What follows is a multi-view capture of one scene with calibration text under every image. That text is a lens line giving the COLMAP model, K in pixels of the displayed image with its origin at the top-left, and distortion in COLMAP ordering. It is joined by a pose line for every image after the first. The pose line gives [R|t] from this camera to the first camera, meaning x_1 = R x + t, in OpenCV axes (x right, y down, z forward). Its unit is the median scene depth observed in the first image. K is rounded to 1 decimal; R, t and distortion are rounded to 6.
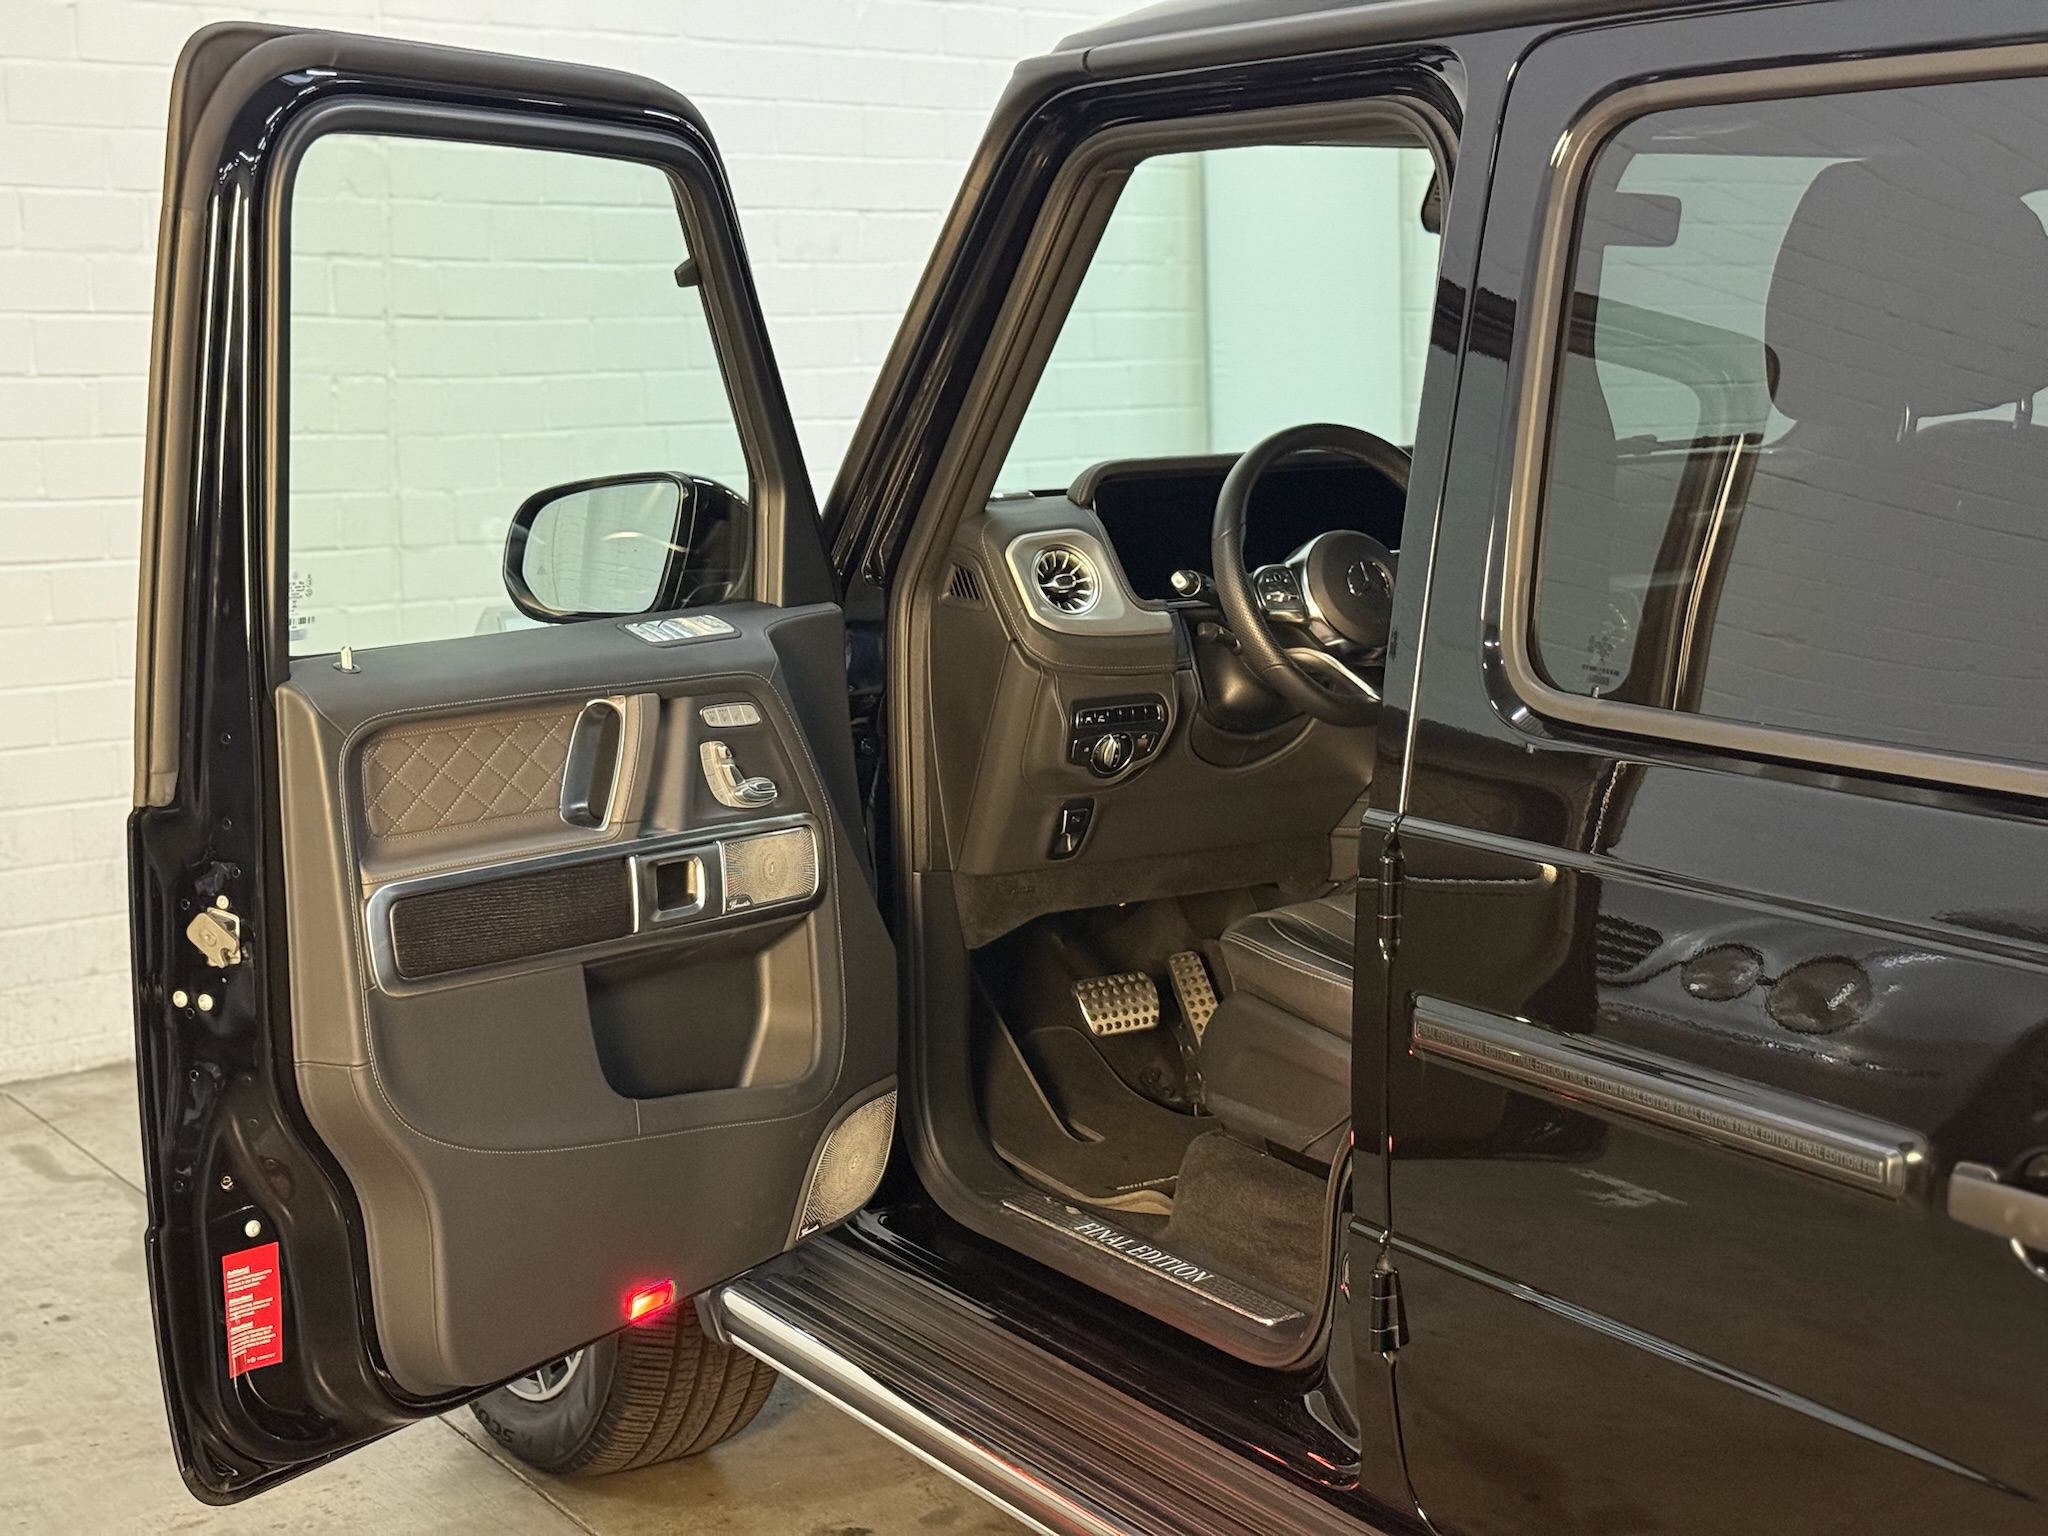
lens RADIAL K [[2868.8, 0, 1024.0], [0, 2868.8, 768.0], [0, 0, 1]] dist [-0.005182, 0.000049]
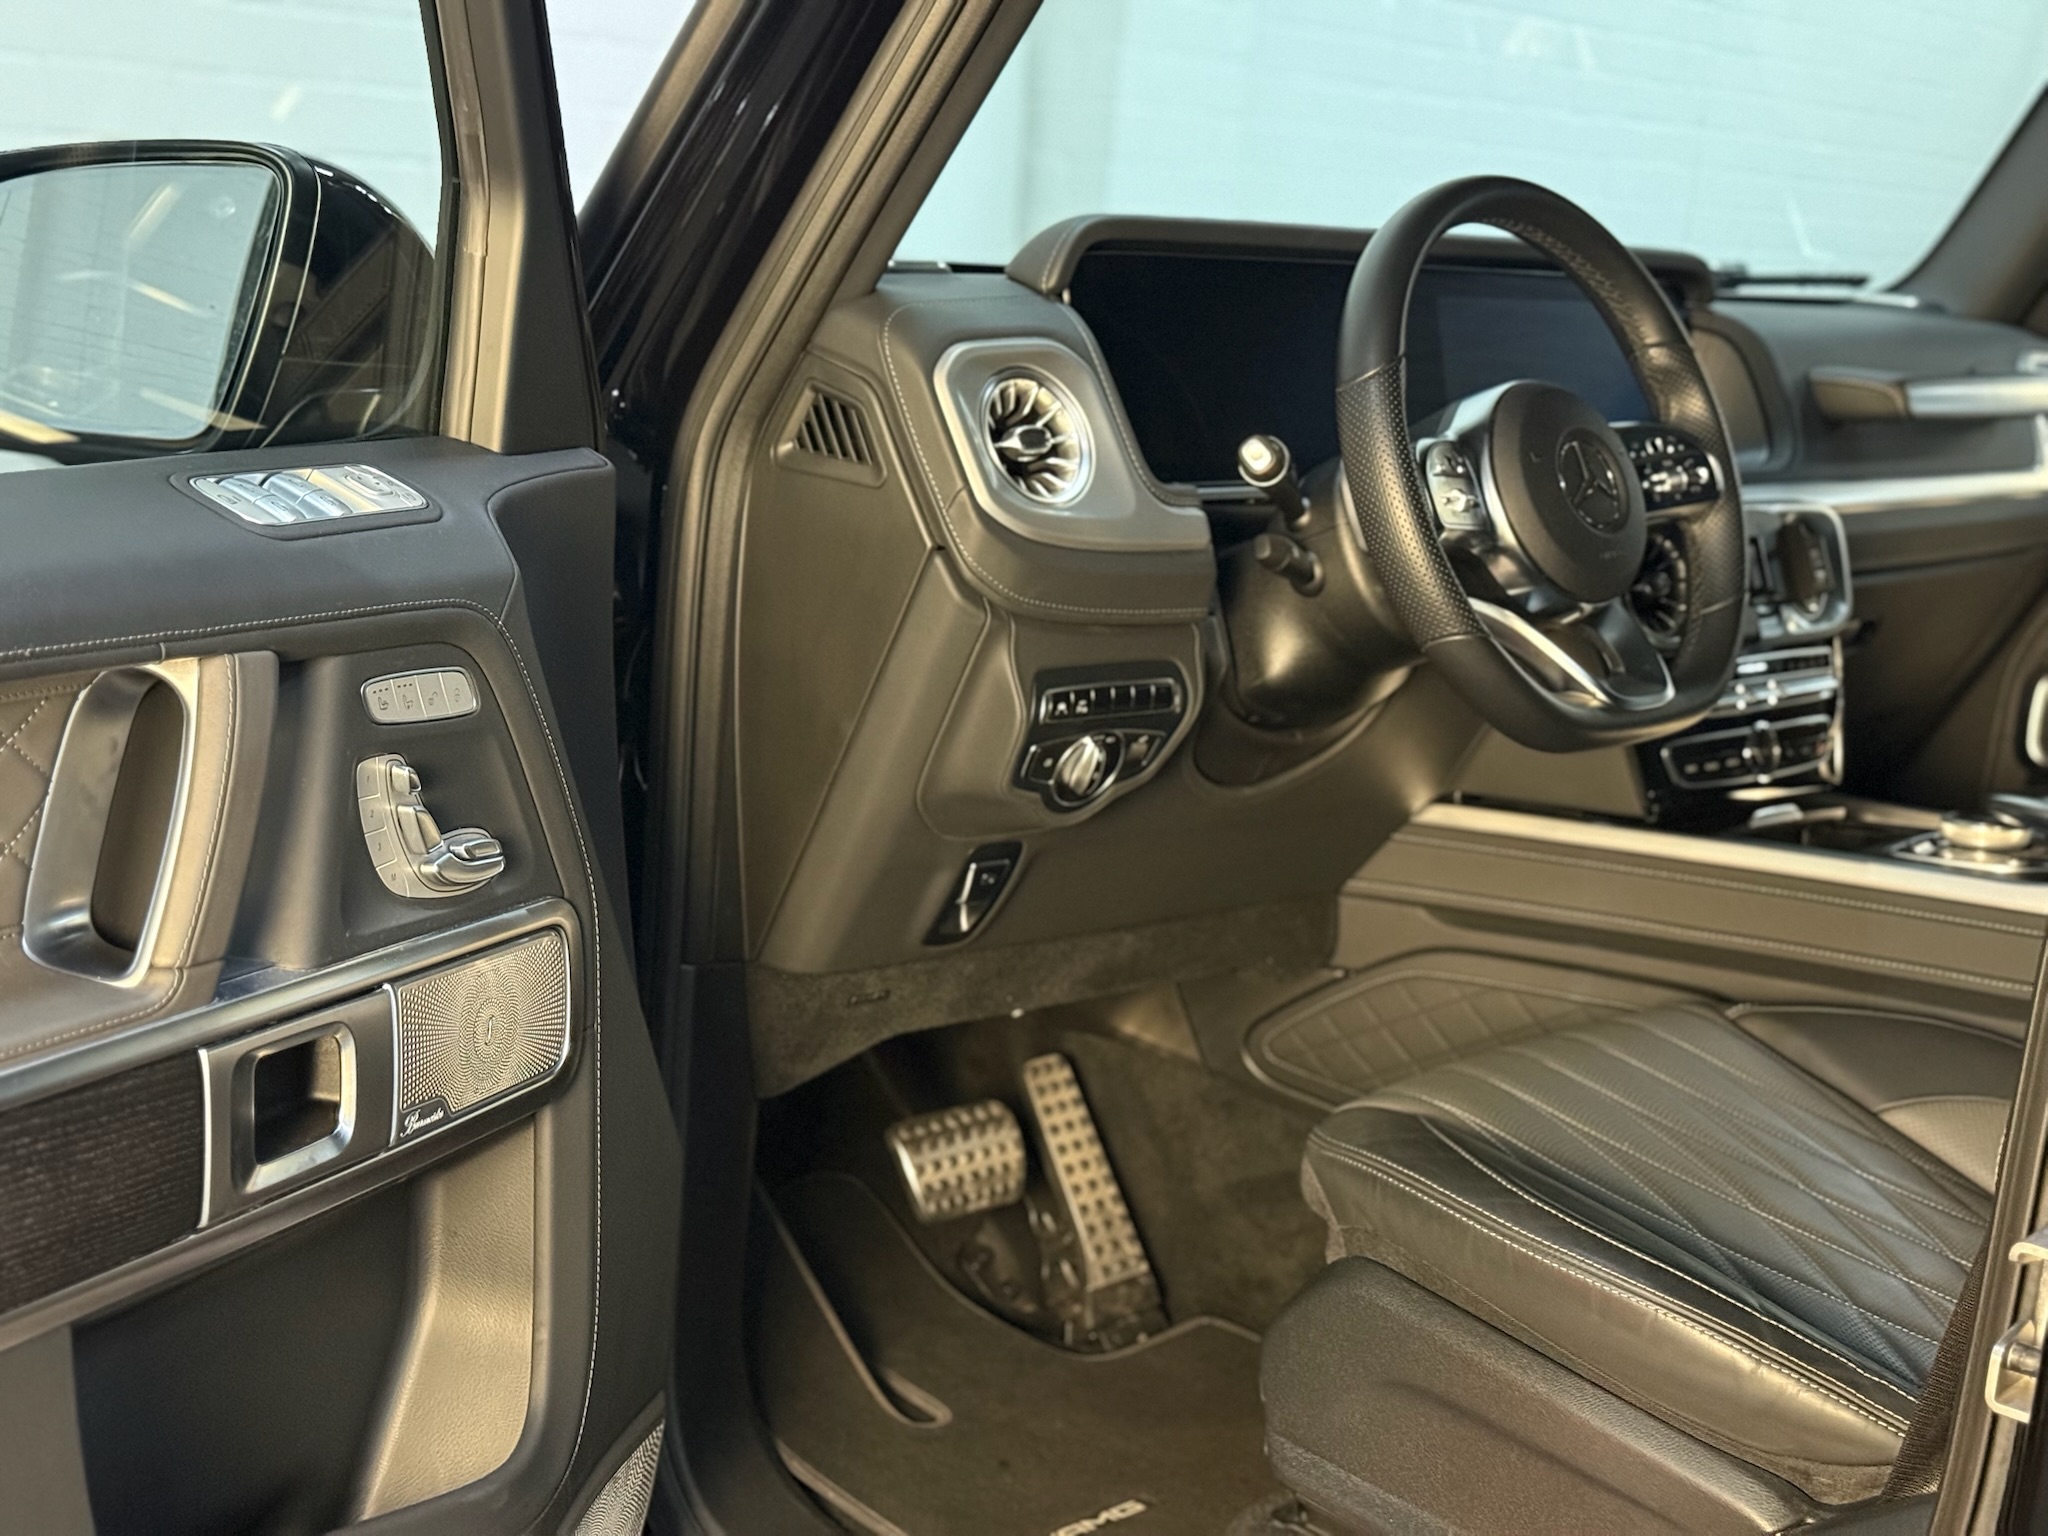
lens RADIAL K [[2869.1, 0, 1024.0], [0, 2869.1, 768.0], [0, 0, 1]] dist [0.076678, -0.010849]
pose [[0.974067, 0.047825, 0.221149, -0.100496], [-0.061386, 0.996605, 0.054857, -0.034573], [-0.217775, -0.067010, 0.973696, 0.496065]]
